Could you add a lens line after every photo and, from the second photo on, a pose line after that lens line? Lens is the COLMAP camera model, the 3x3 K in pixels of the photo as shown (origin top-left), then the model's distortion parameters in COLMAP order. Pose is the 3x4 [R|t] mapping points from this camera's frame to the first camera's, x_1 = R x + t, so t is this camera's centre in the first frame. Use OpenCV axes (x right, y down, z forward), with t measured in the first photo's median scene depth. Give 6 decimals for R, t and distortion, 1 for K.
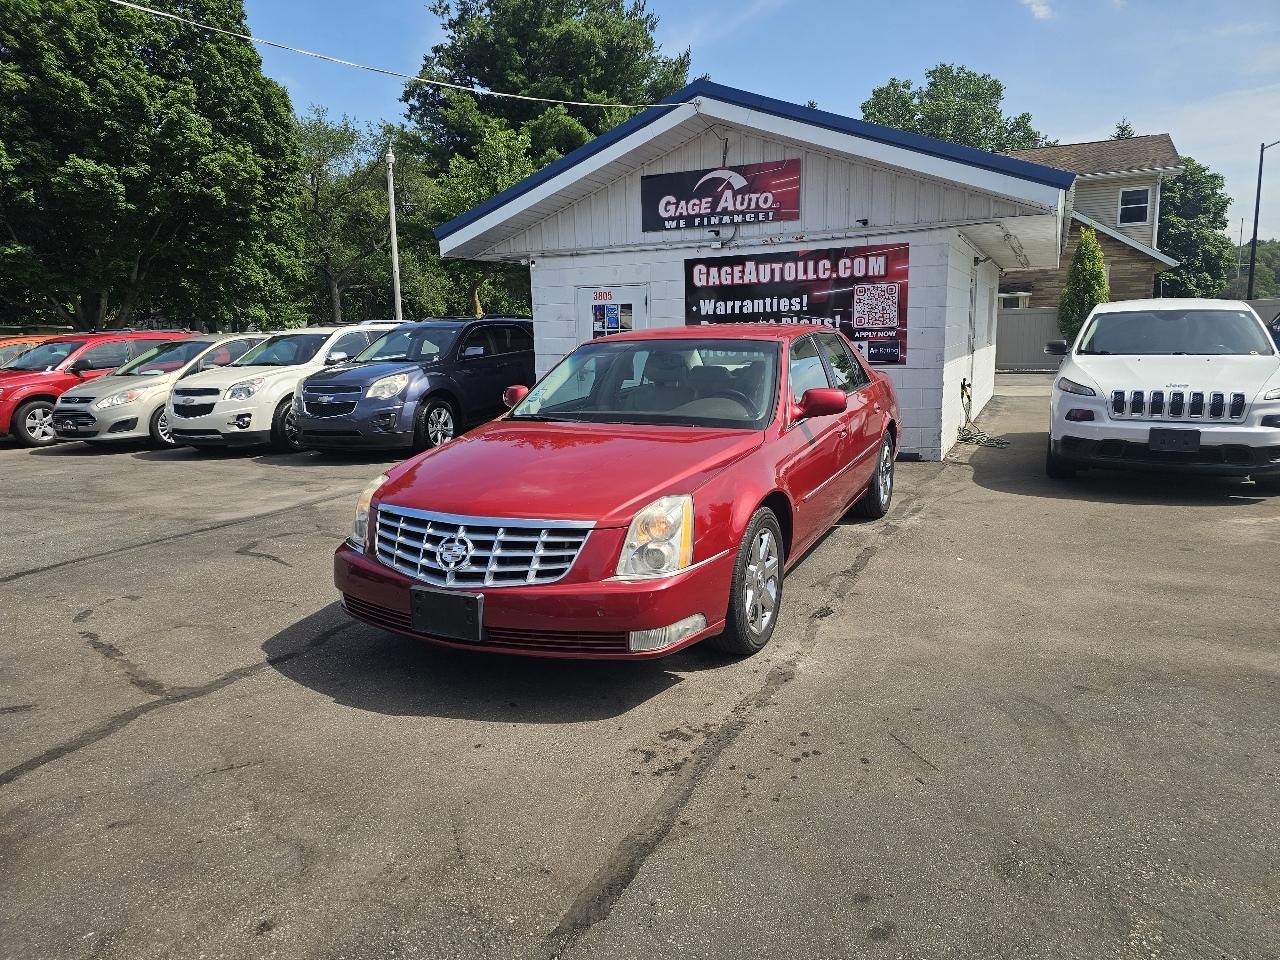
lens RADIAL K [[855.9, 0, 633.8], [0, 855.9, 480.8], [0, 0, 1]] dist [0.070579, -0.063895]
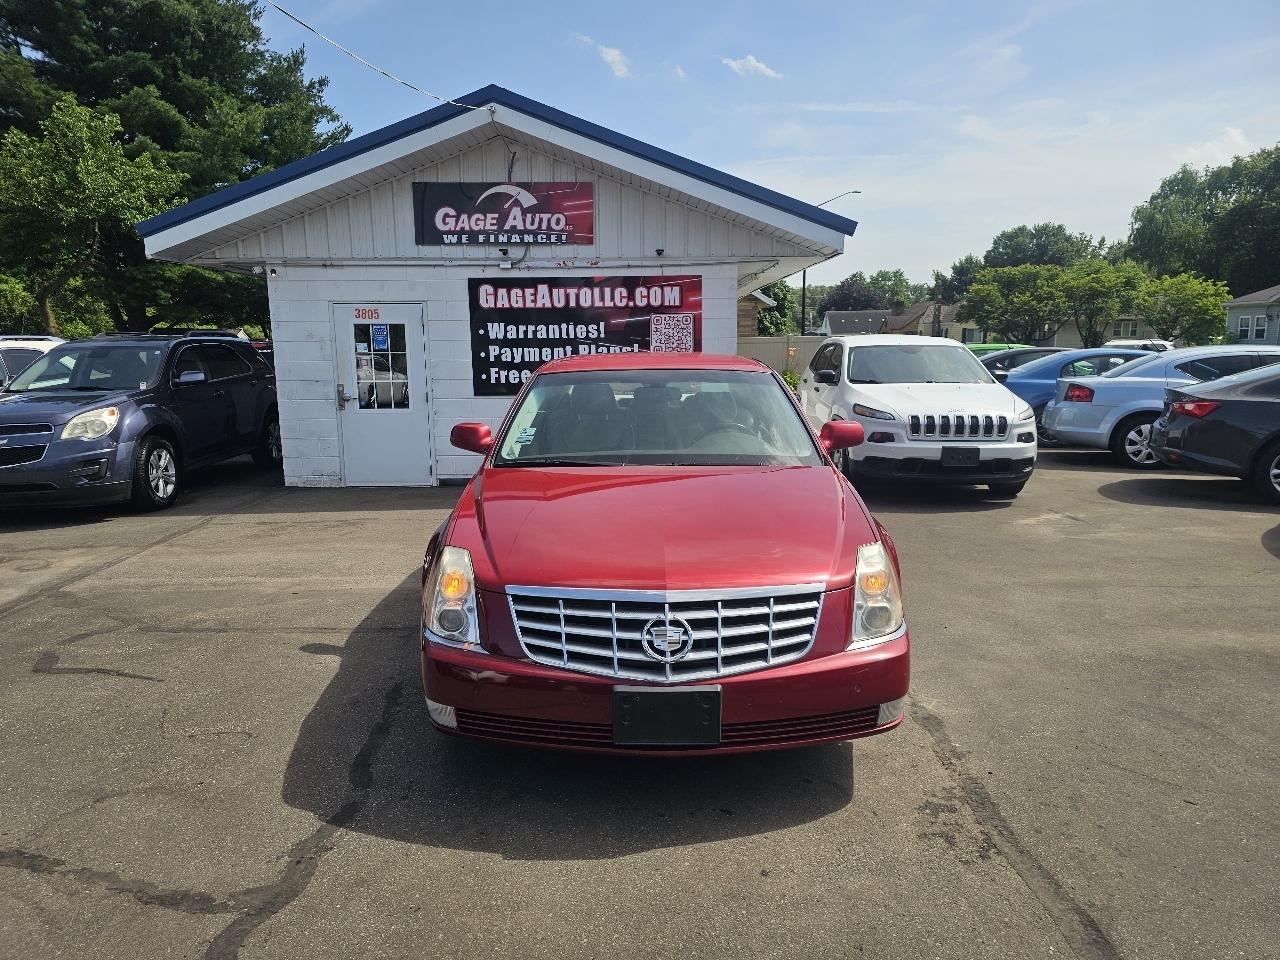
lens RADIAL K [[854.4, 0, 638.4], [0, 854.4, 503.7], [0, 0, 1]] dist [0.072634, -0.075943]
pose [[0.897261, -0.063472, 0.436914, -0.201406], [0.063763, 0.997867, 0.014016, -0.019223], [-0.436871, 0.015283, 0.899394, 0.101567]]
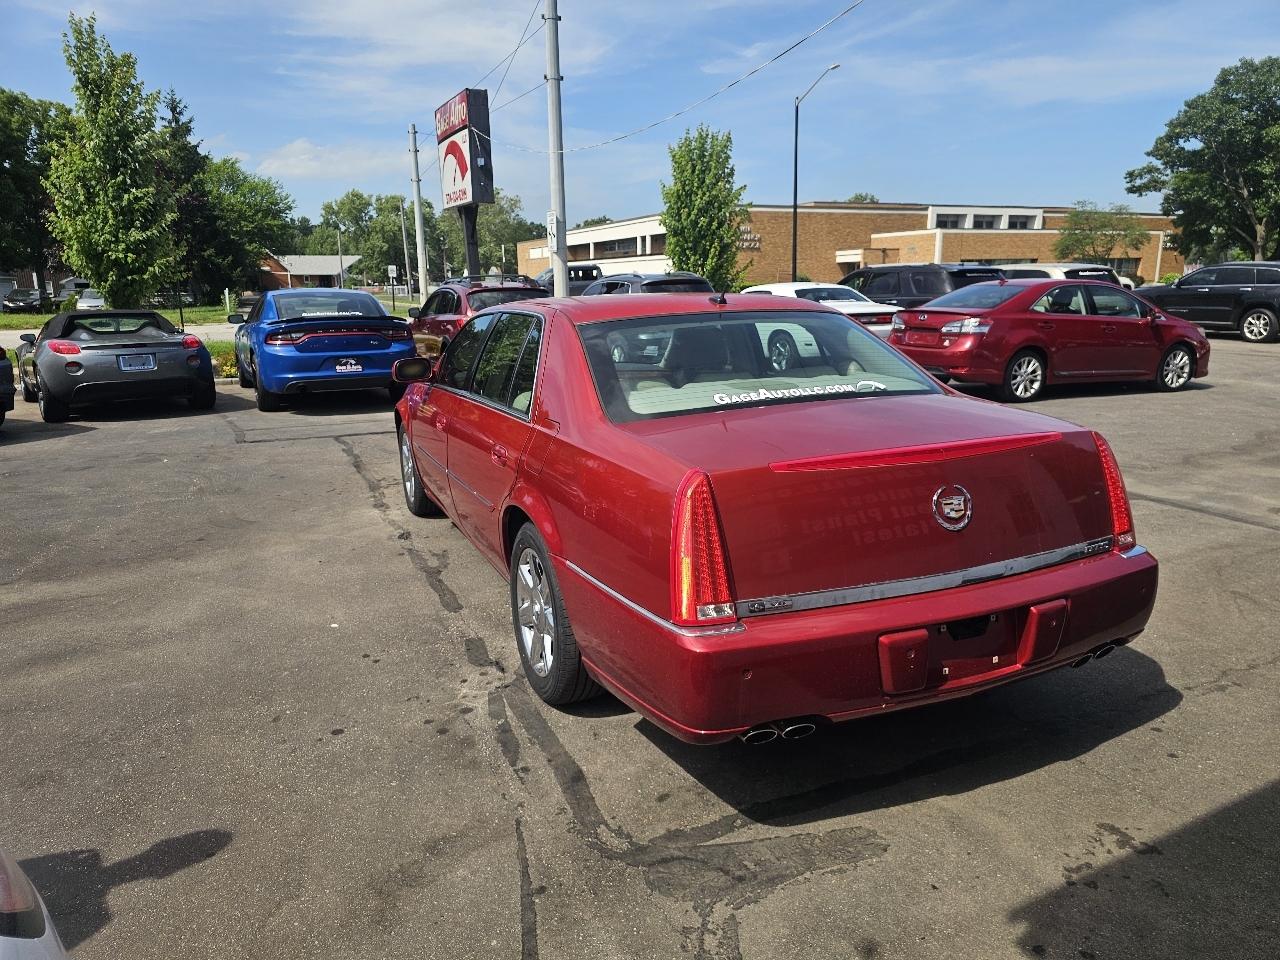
lens RADIAL K [[858.4, 0, 641.4], [0, 858.4, 479.7], [0, 0, 1]] dist [0.045591, -0.037333]
pose [[-0.643722, 0.203518, -0.737701, 0.410262], [-0.104813, 0.931455, 0.348432, -0.176469], [0.758047, 0.301615, -0.578267, 0.893793]]
